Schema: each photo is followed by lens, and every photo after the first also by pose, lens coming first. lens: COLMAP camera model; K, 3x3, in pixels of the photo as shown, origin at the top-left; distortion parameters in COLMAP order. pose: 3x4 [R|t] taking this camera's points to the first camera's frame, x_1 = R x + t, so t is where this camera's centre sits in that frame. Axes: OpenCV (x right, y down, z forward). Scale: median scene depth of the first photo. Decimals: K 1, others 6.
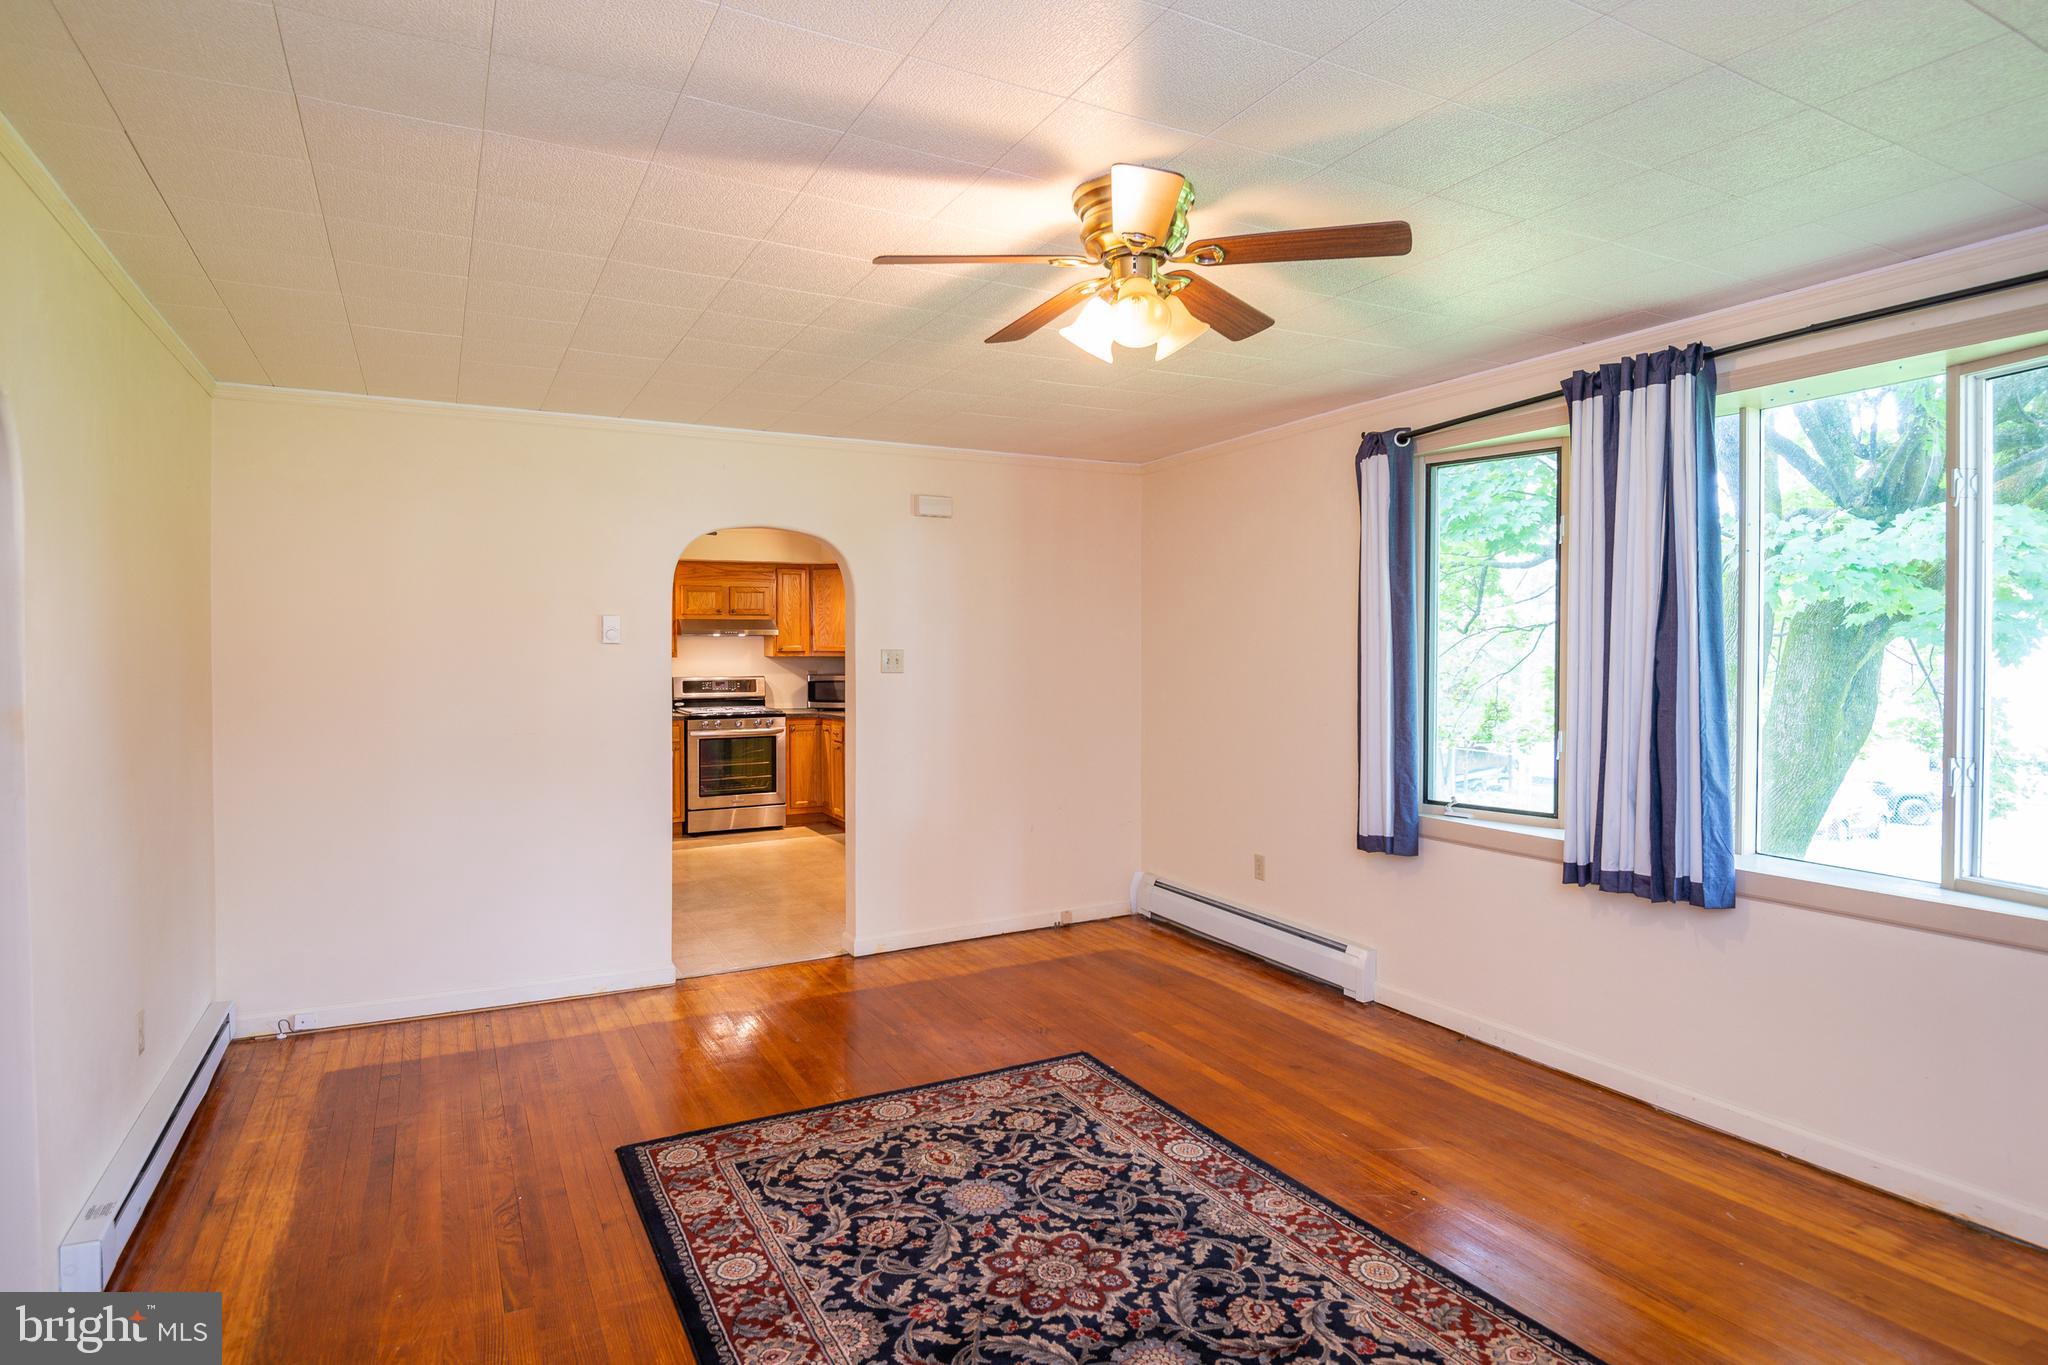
lens RADIAL K [[1100.0, 0, 1017.3], [0, 1100.0, 664.4], [0, 0, 1]] dist [0.007802, -0.027849]
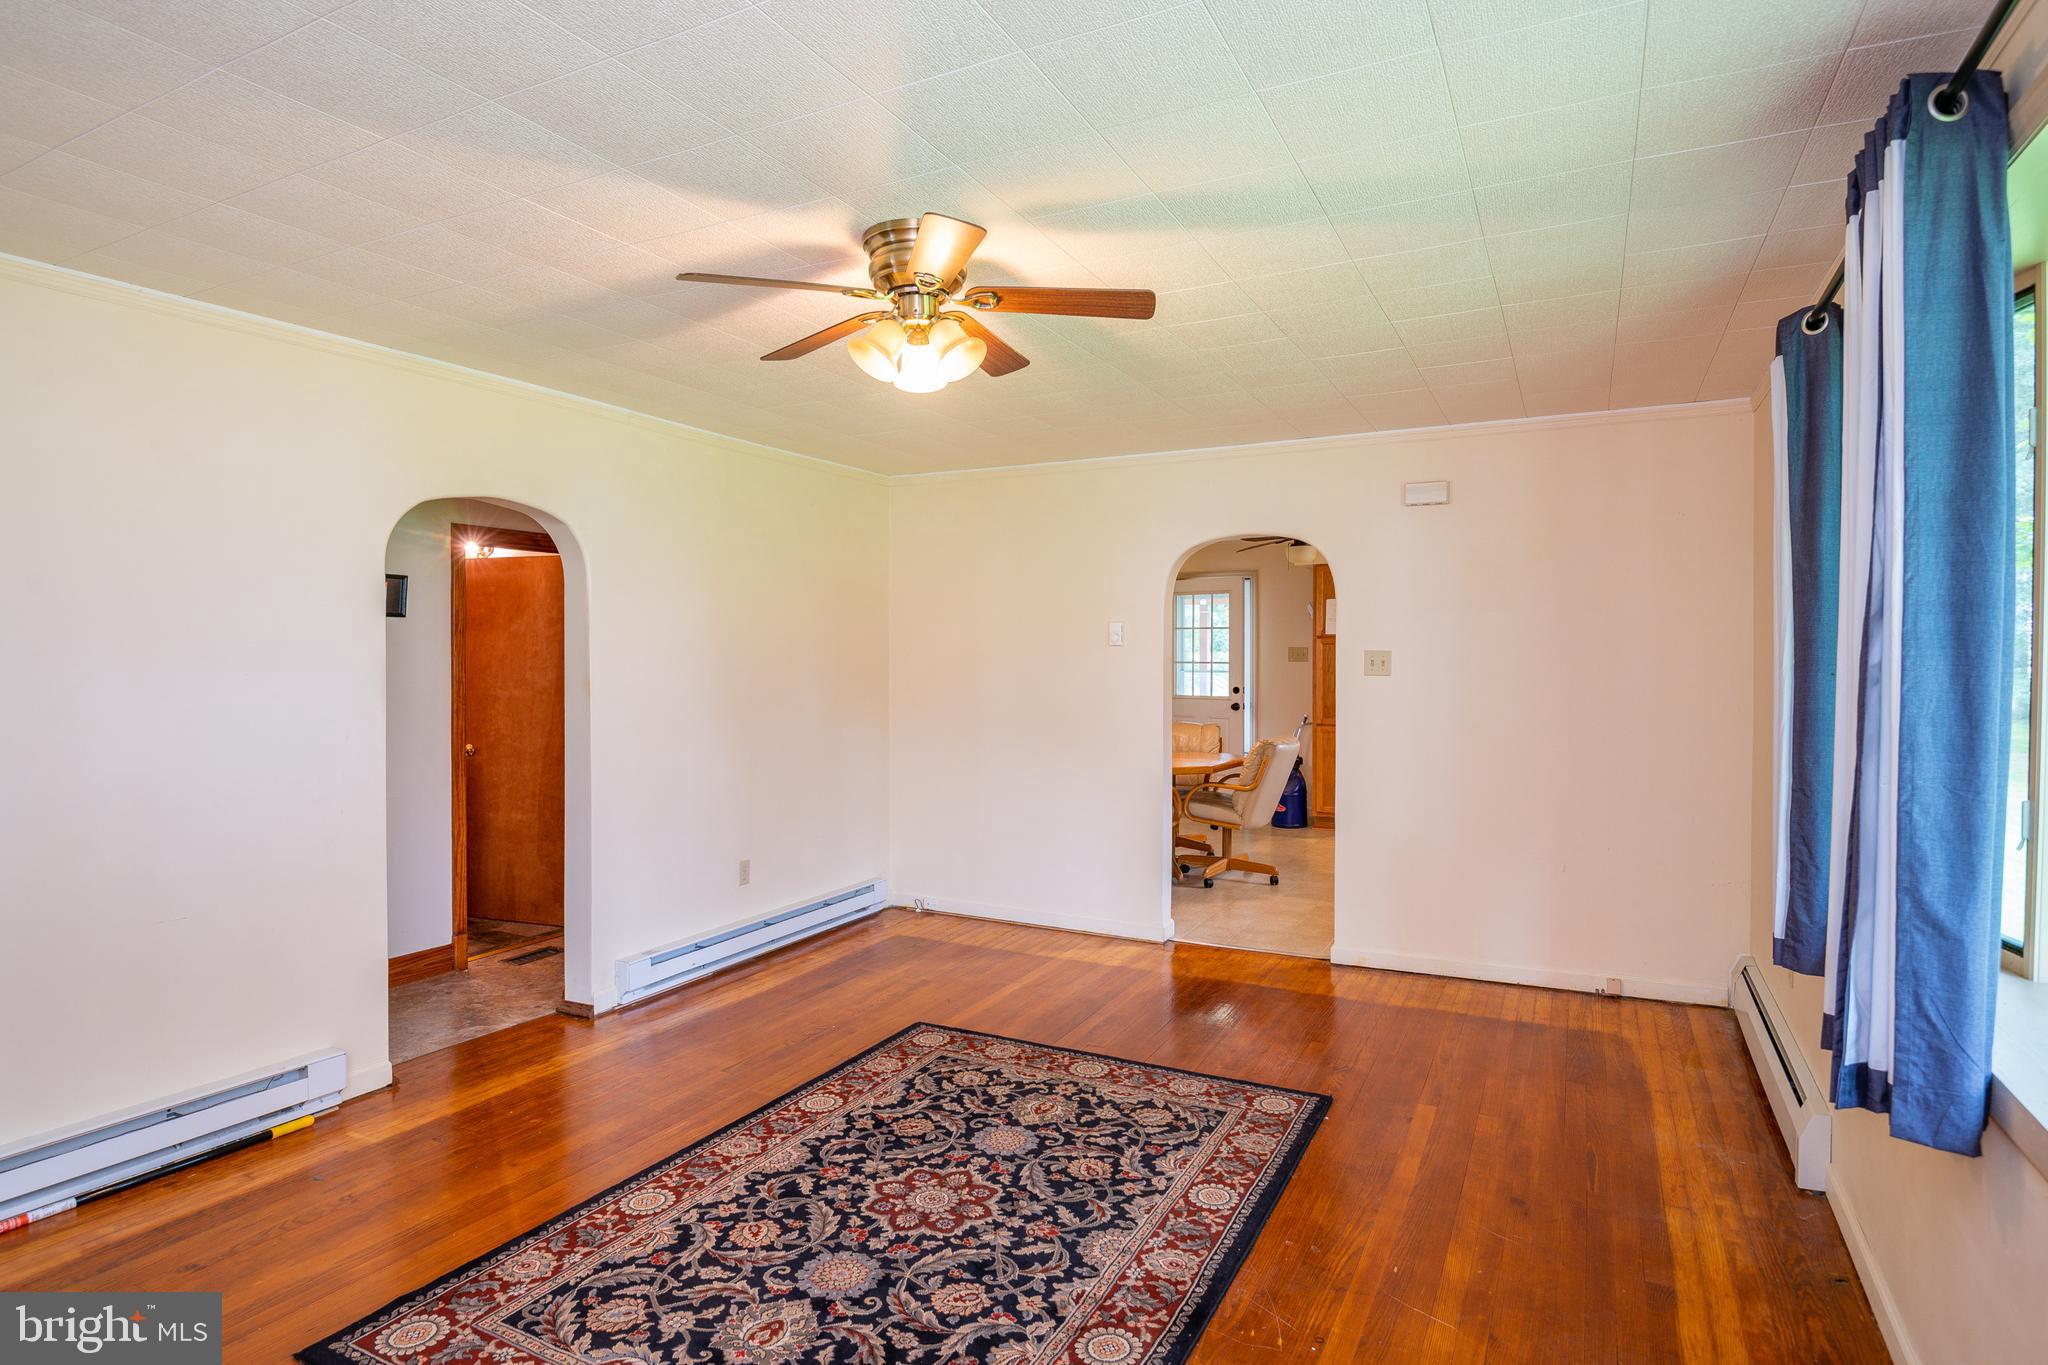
lens RADIAL K [[1100.0, 0, 1017.3], [0, 1100.0, 664.4], [0, 0, 1]] dist [0.007802, -0.027849]
pose [[0.567425, 0.013819, -0.823309, 0.824352], [-0.014090, 0.999876, 0.007073, -0.005711], [0.823305, 0.007587, 0.567549, 0.348019]]
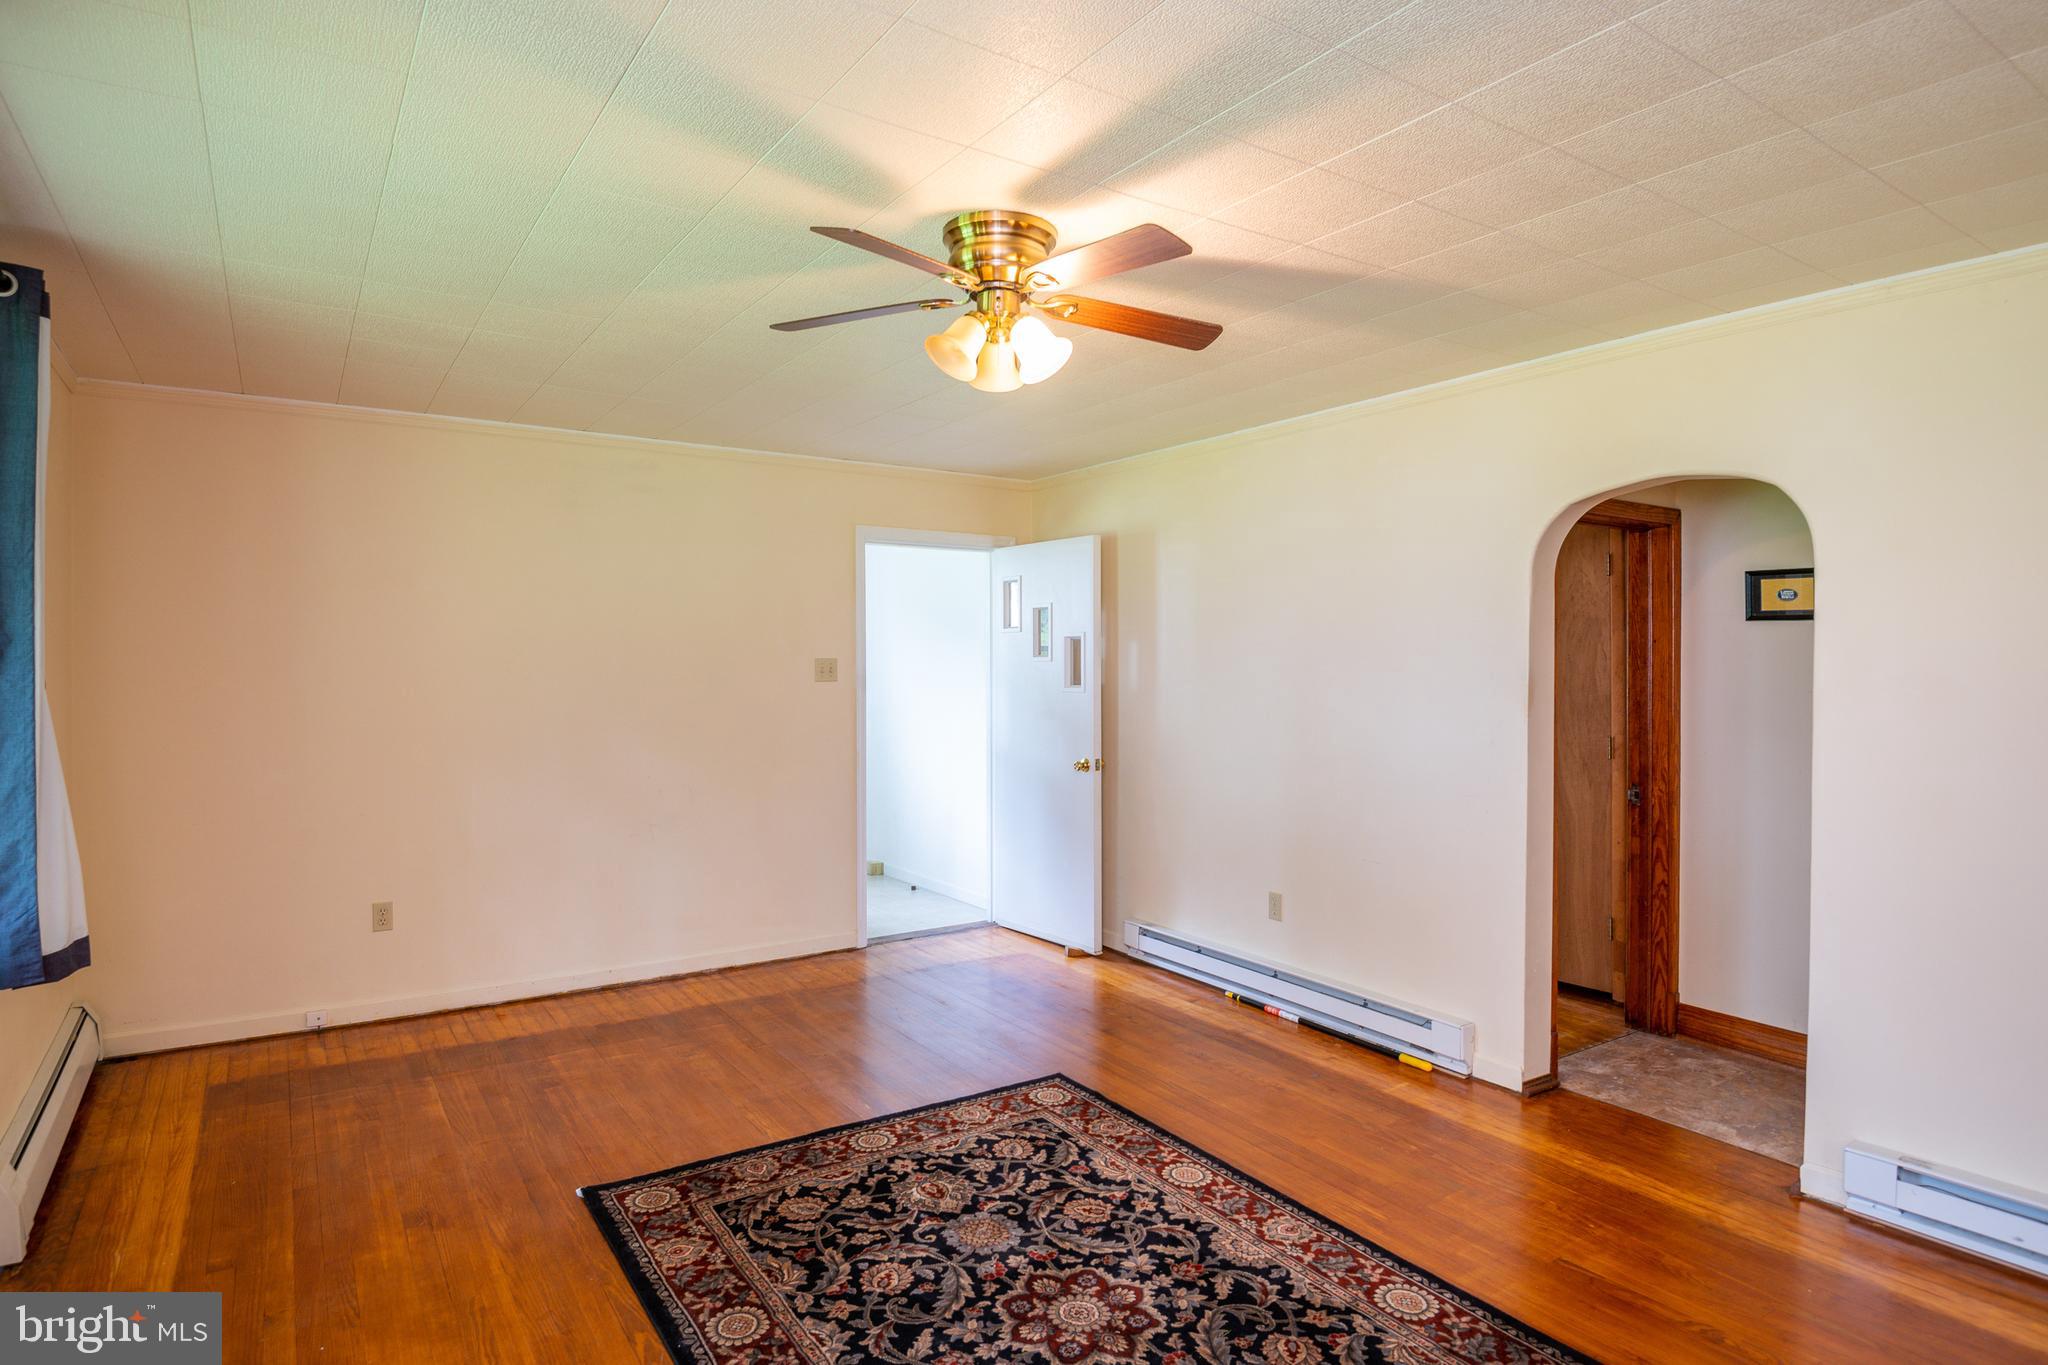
lens RADIAL K [[1100.0, 0, 1017.3], [0, 1100.0, 664.4], [0, 0, 1]] dist [0.007802, -0.027849]
pose [[-0.995069, 0.000720, -0.099183, 0.149849], [-0.000849, 0.999875, 0.015770, -0.022055], [0.099182, 0.015776, -0.994944, 1.583001]]
